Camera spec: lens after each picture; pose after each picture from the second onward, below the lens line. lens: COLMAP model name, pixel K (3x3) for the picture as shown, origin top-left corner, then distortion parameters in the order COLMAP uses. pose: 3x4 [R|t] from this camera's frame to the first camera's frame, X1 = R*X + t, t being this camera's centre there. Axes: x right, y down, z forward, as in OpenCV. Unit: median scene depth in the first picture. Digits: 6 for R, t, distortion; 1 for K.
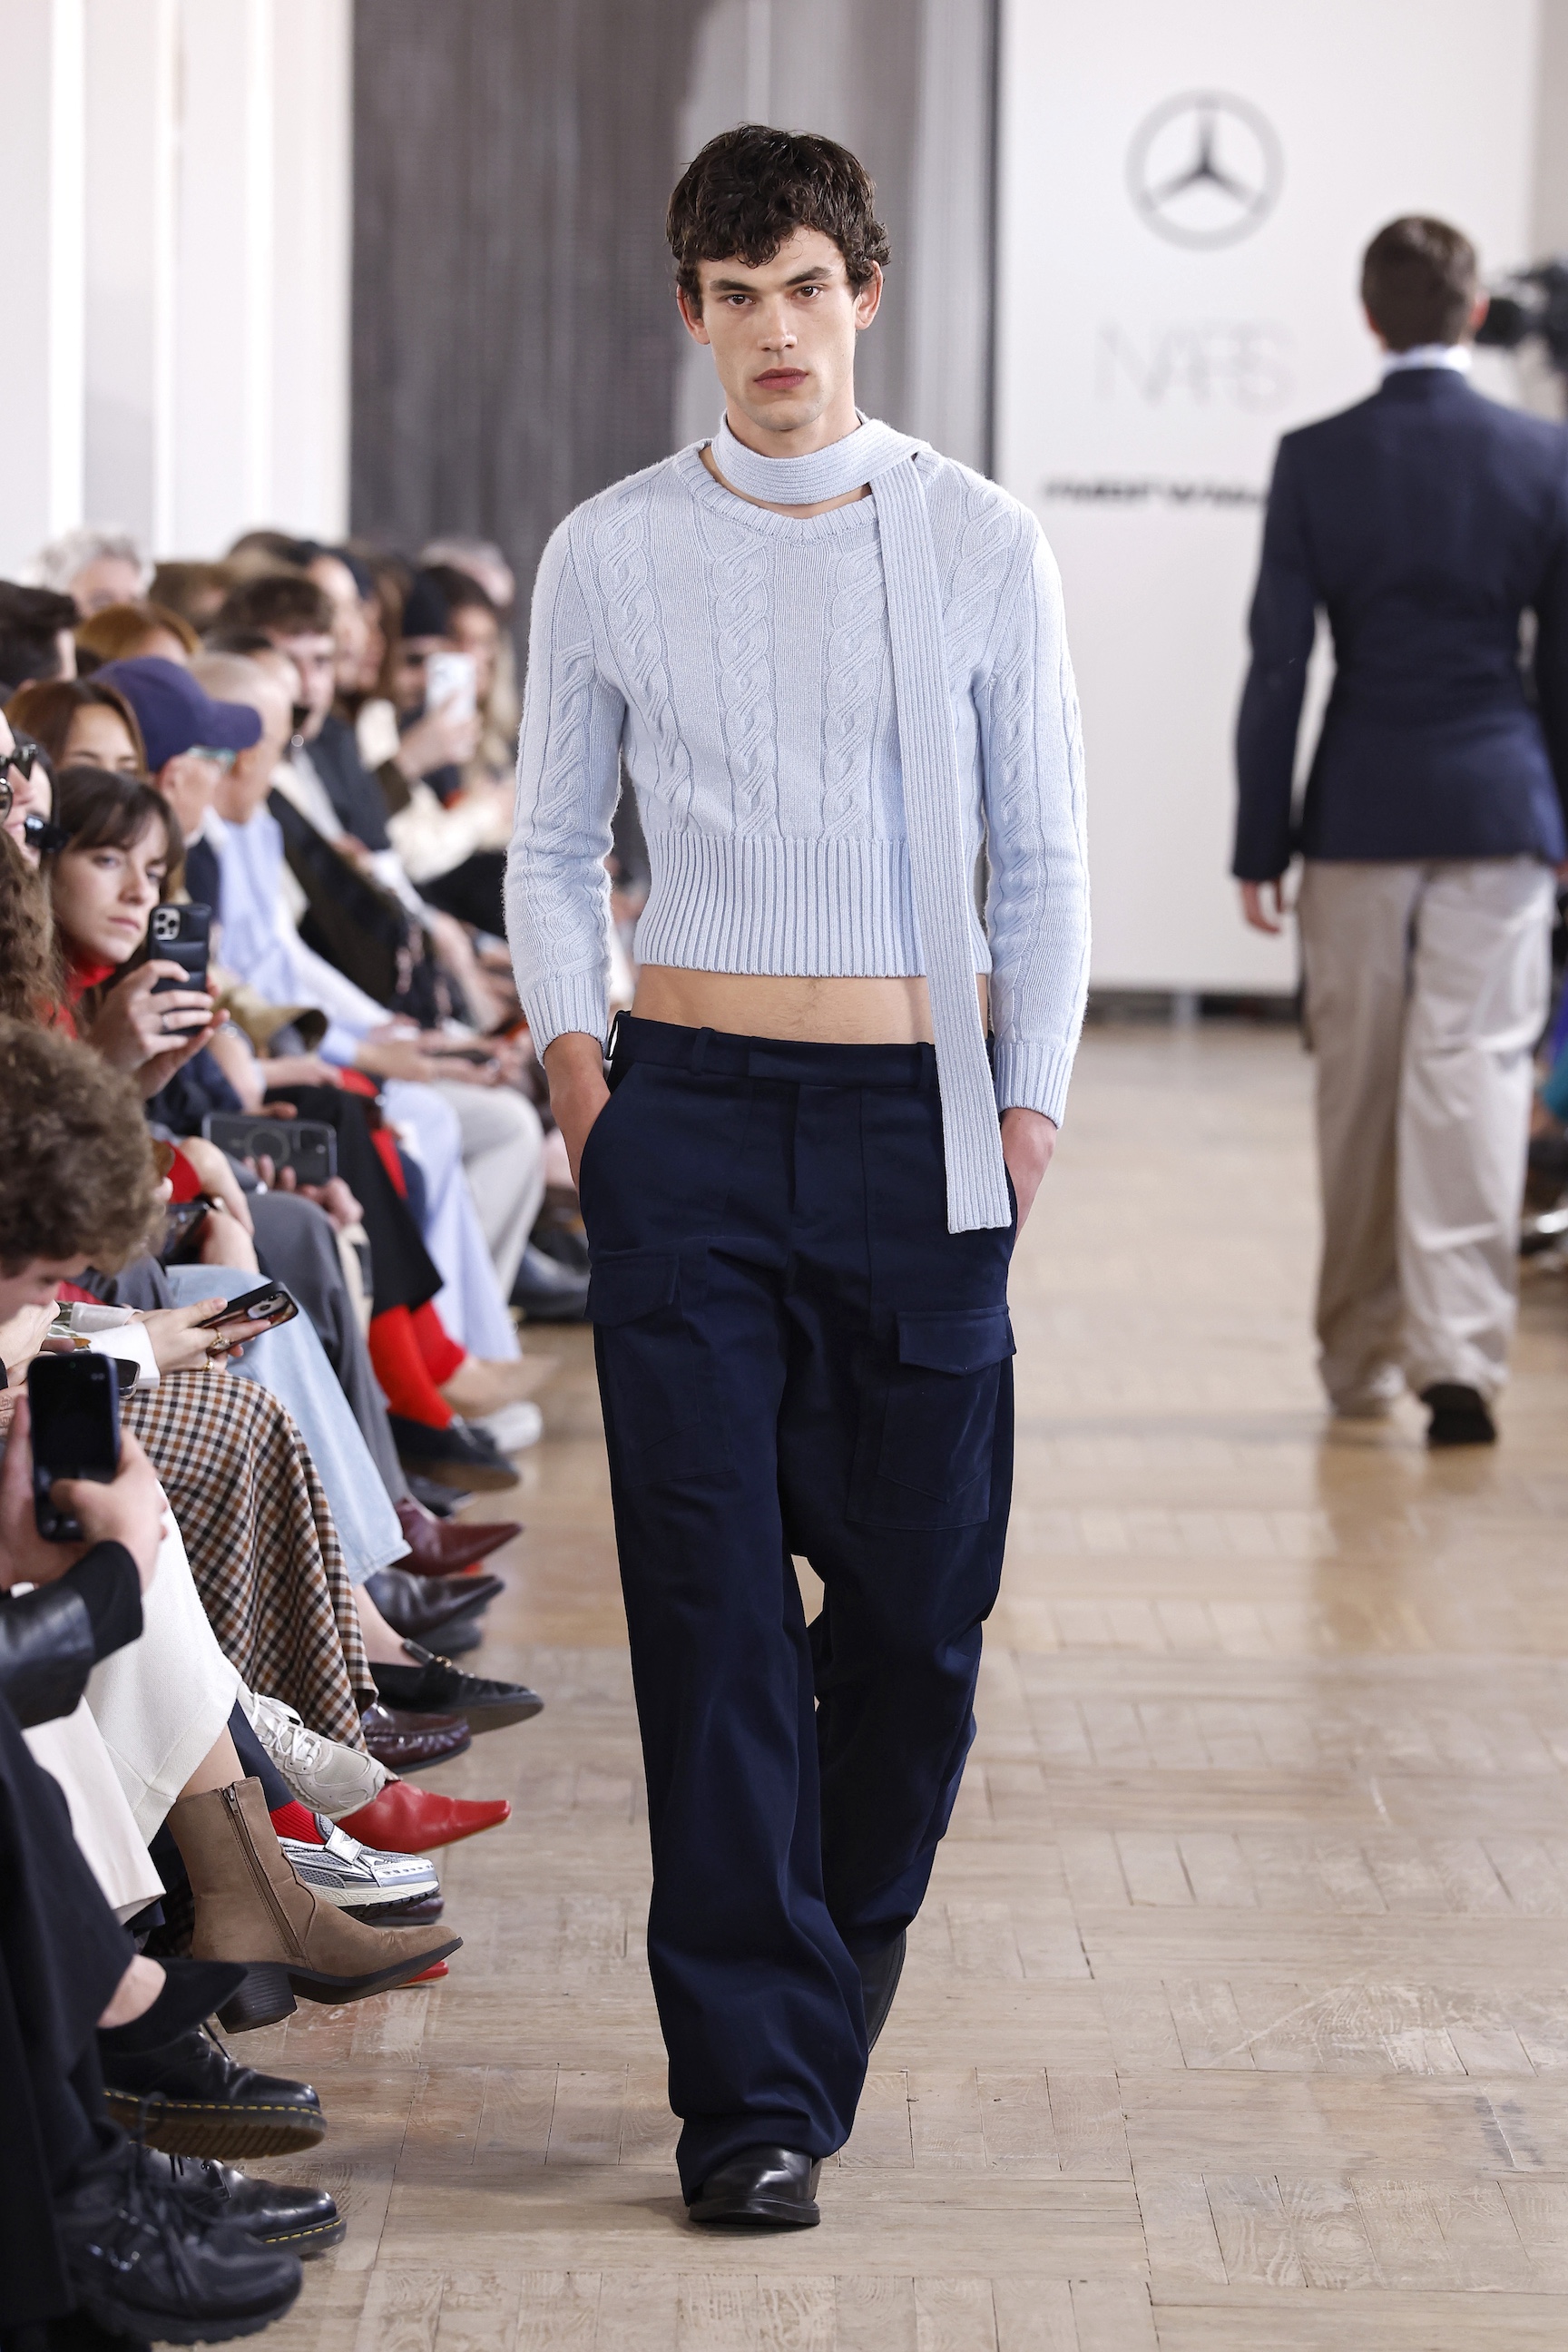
lens RADIAL K [[13513.4, 0, 818.8], [0, 13513.4, 1090.1], [0, 0, 1]] dist [2.366675, -12.743979]
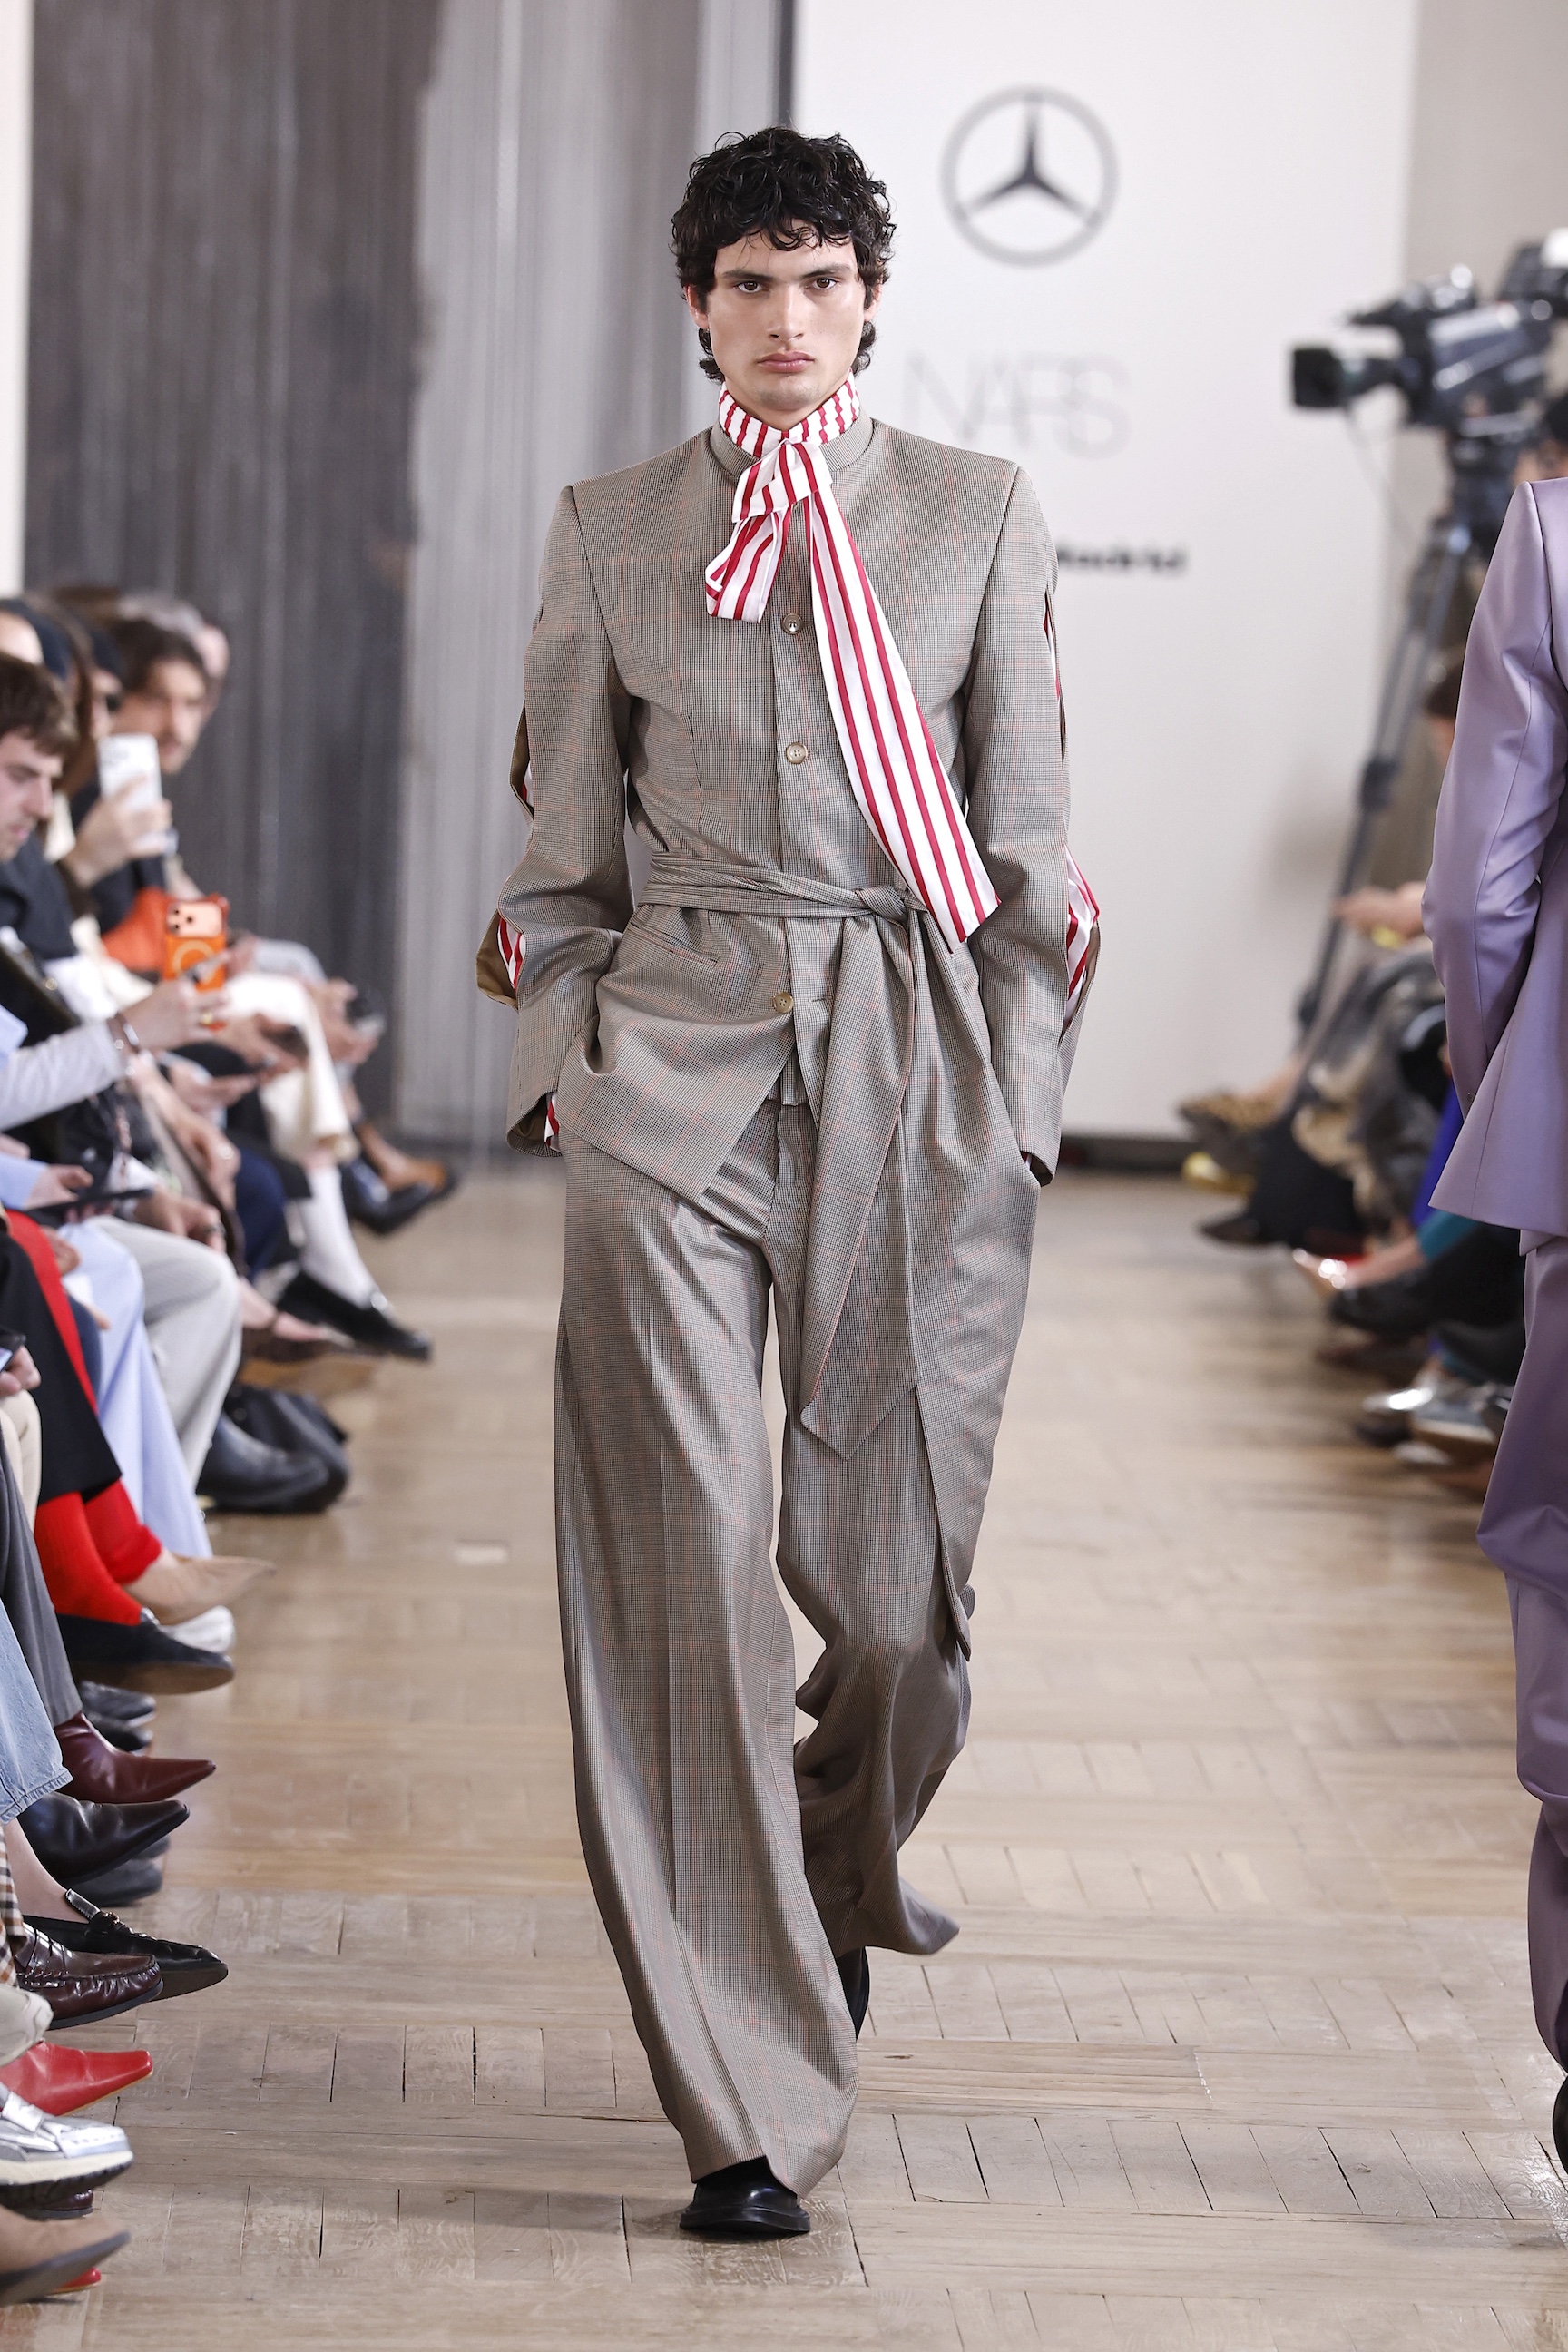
lens RADIAL K [[13720.6, 0, 825.7], [0, 13720.6, 1177.2], [0, 0, 1]] dist [1.759862, -9.968684]
pose [[0.999622, 0.015311, 0.022852, -0.003499], [-0.014976, 0.999779, -0.014778, 0.008473], [-0.023073, 0.014430, 0.999630, 0.130442]]
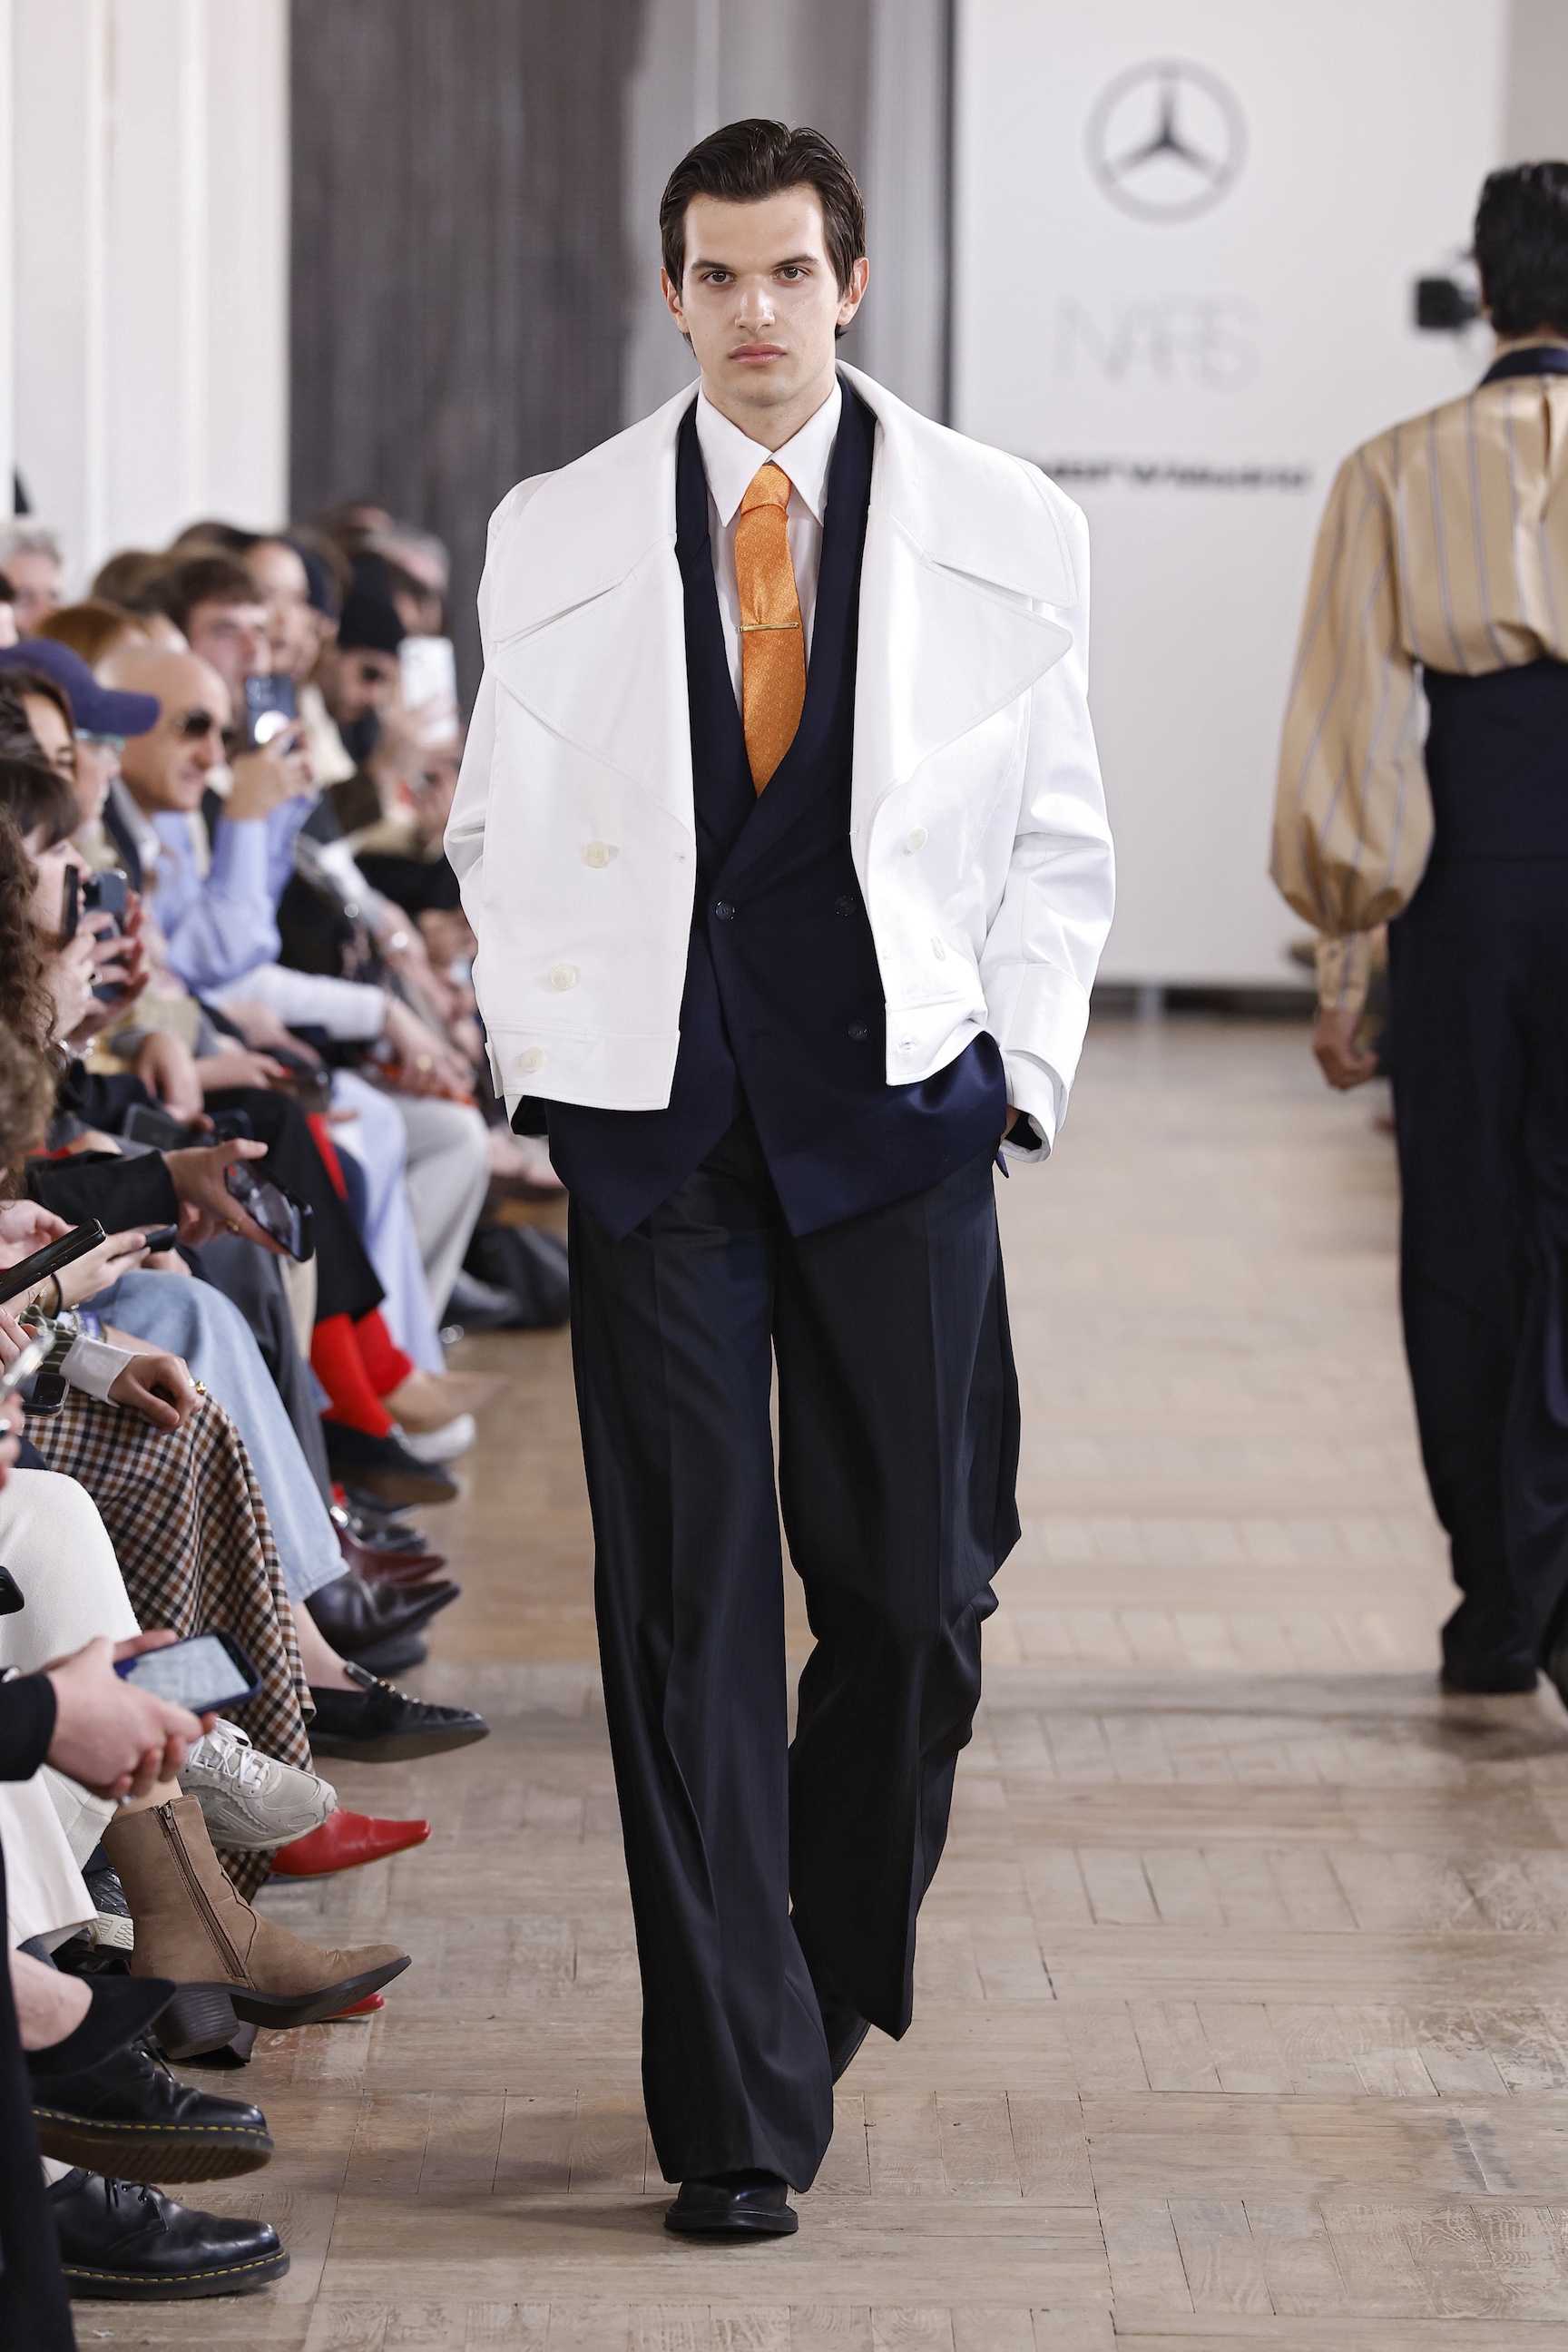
lens RADIAL K [[13748.3, 0, 893.7], [0, 13748.3, 1093.3], [0, 0, 1]] dist [2.265423, -11.498610]
pose [[0.999954, -0.002080, 0.009412, -0.000663], [0.002078, 0.999998, 0.000278, 0.000170], [-0.009412, -0.000258, 0.999956, 0.010578]]
